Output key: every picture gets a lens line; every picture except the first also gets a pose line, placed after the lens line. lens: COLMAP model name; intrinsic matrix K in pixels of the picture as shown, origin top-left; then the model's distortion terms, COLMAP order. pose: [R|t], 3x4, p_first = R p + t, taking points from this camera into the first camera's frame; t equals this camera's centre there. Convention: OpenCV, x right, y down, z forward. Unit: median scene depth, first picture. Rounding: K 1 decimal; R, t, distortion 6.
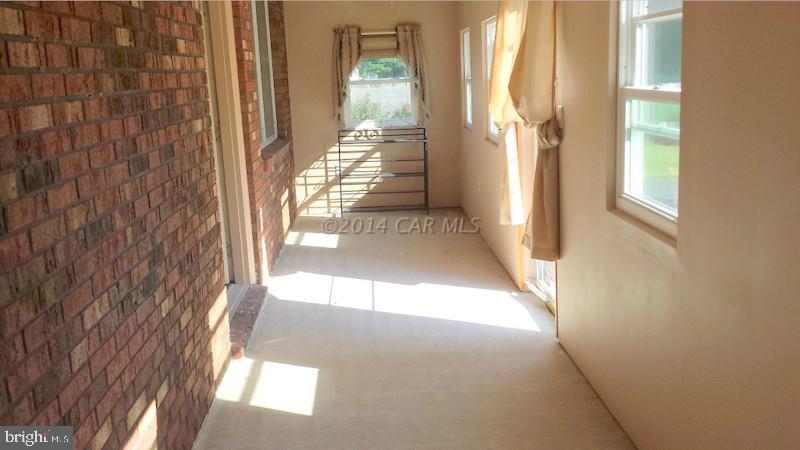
lens RADIAL K [[739.9, 0, 374.7], [0, 739.9, 221.6], [0, 0, 1]] dist [0.164412, -0.343271]
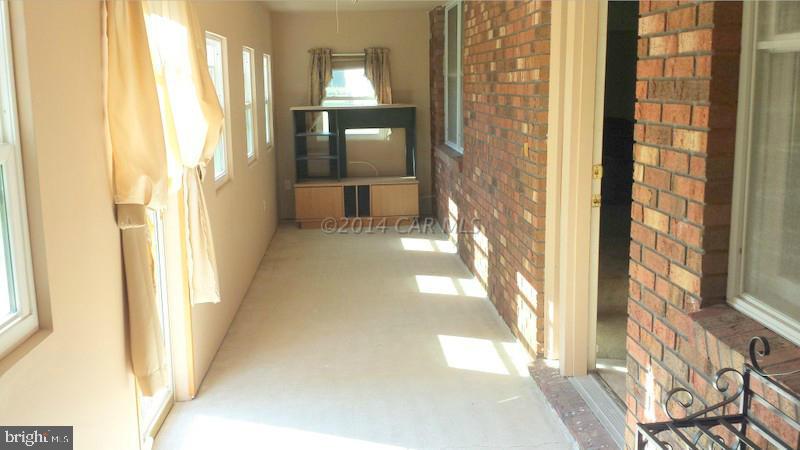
lens RADIAL K [[739.9, 0, 374.7], [0, 739.9, 221.6], [0, 0, 1]] dist [0.164412, -0.343271]
pose [[-0.997858, 0.065264, -0.004572, 0.019283], [0.058823, 0.925579, 0.373957, -0.516252], [0.028637, 0.372887, -0.927435, 2.472336]]
